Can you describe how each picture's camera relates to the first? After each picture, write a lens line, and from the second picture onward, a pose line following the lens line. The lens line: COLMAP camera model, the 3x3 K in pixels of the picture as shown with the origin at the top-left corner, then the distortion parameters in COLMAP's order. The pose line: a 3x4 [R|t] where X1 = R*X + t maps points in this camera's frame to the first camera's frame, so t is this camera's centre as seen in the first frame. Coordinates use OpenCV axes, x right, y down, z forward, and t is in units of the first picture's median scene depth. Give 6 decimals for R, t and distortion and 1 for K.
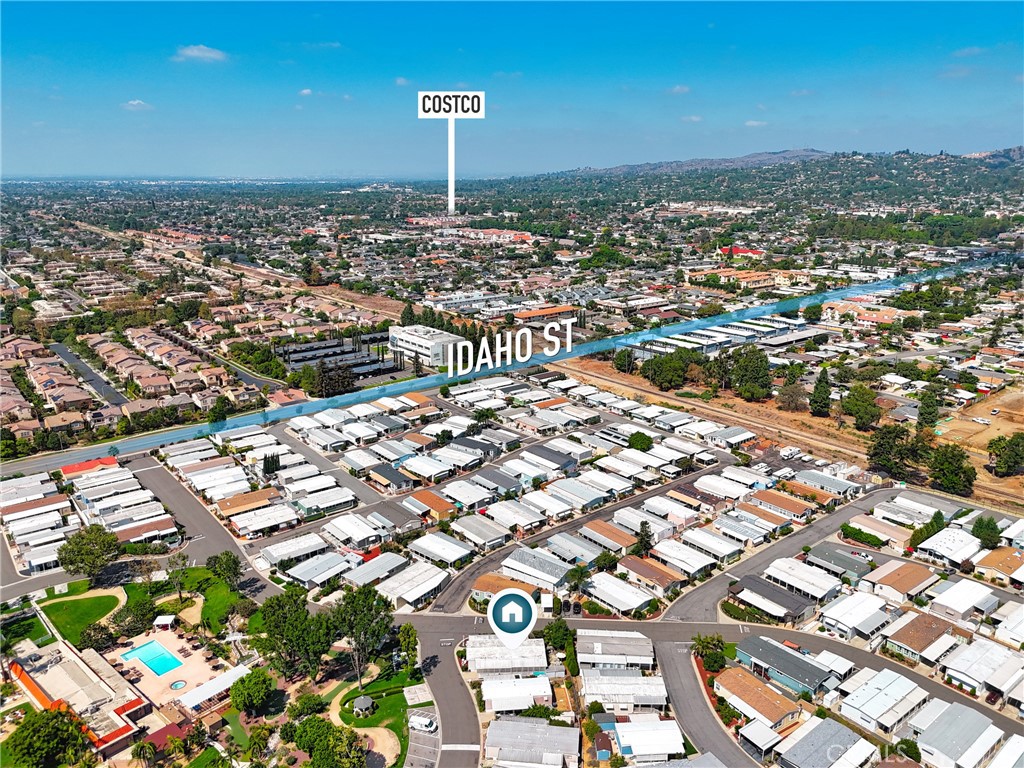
lens RADIAL K [[757.7, 0, 512.0], [0, 757.7, 384.0], [0, 0, 1]] dist [0.062688, -0.050142]
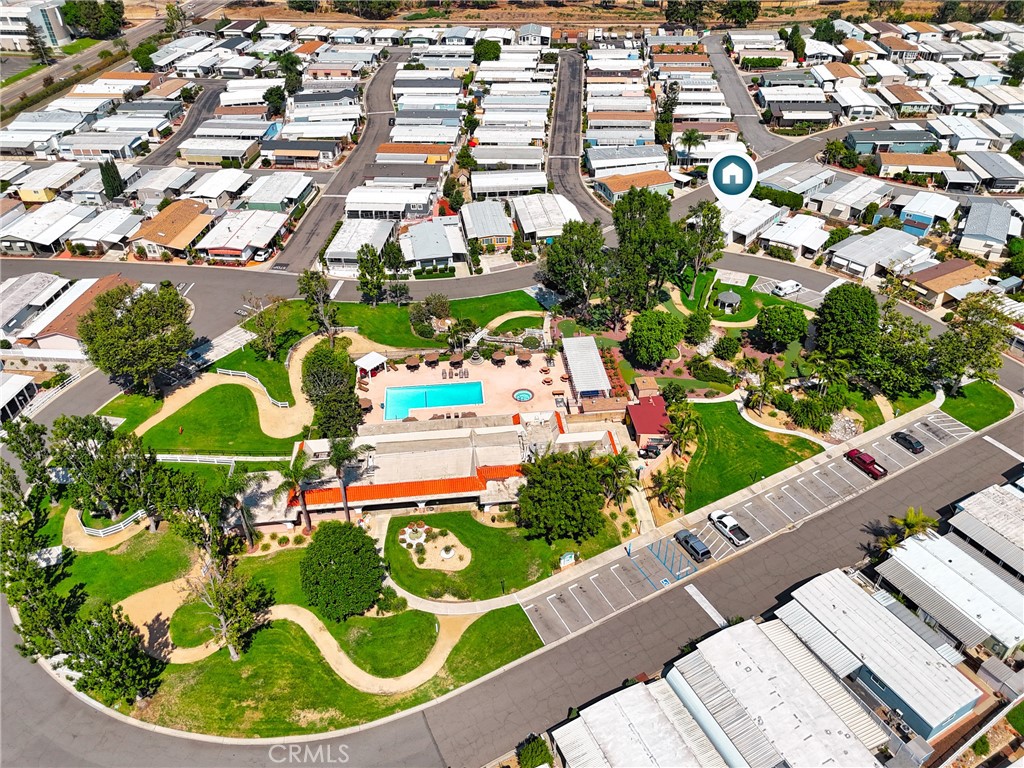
lens RADIAL K [[757.7, 0, 512.0], [0, 757.7, 384.0], [0, 0, 1]] dist [0.062688, -0.050142]
pose [[0.686228, -0.433832, 0.583851, -0.490221], [0.209825, 0.886612, 0.412181, 0.060594], [-0.696466, -0.160343, 0.699446, 0.318608]]
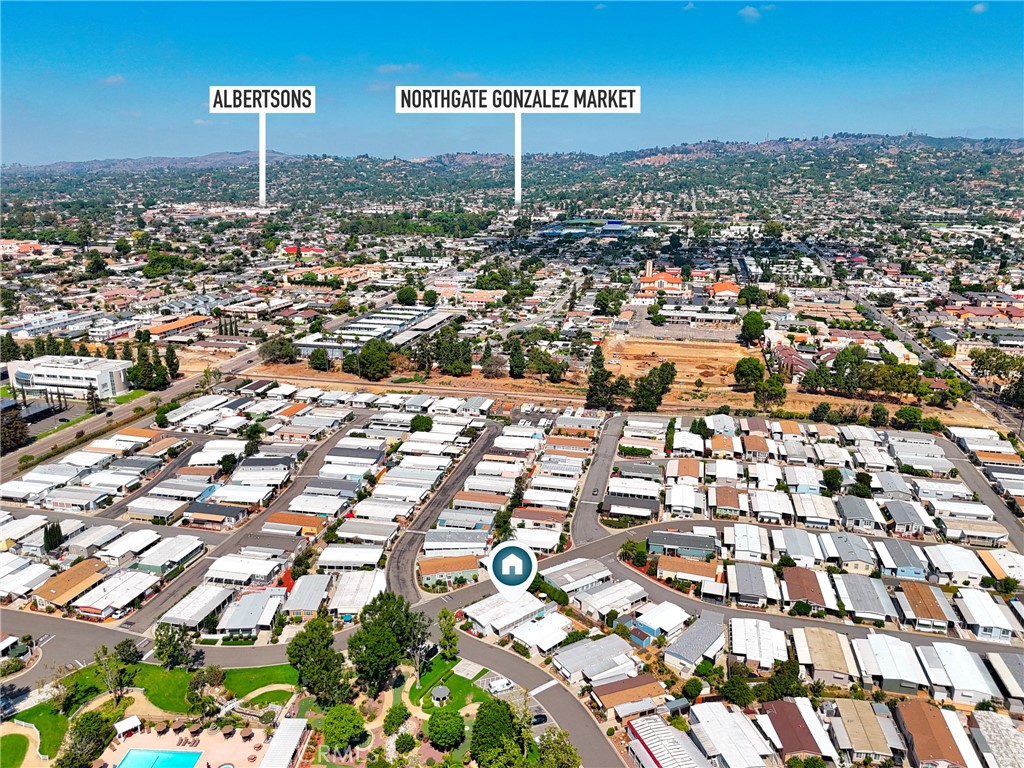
lens RADIAL K [[752.2, 0, 512.1], [0, 752.2, 399.8], [0, 0, 1]] dist [0.073780, -0.066926]
pose [[0.786321, -0.175367, 0.592407, -0.364547], [0.163373, 0.983758, 0.074365, -0.016626], [-0.595826, 0.038309, 0.802199, 0.061876]]
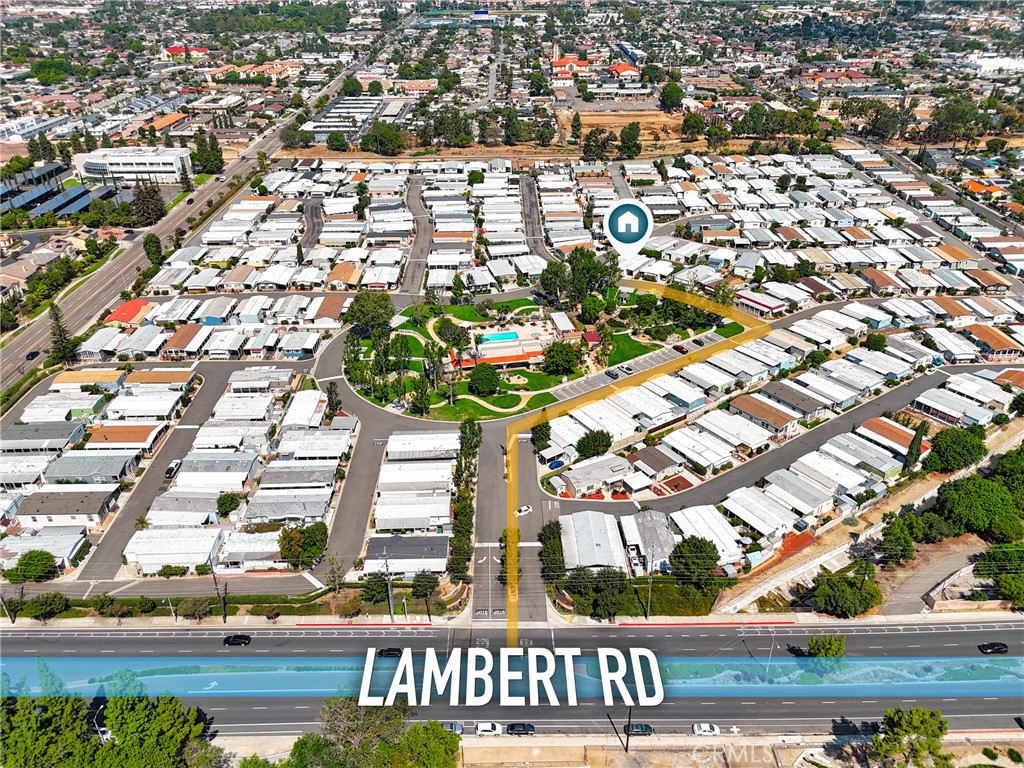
lens RADIAL K [[752.2, 0, 512.1], [0, 752.2, 399.8], [0, 0, 1]] dist [0.073780, -0.066926]
pose [[0.611571, -0.402068, 0.681412, -0.911046], [0.223134, 0.913939, 0.339007, -0.006986], [-0.759073, -0.055281, 0.648654, 0.031857]]
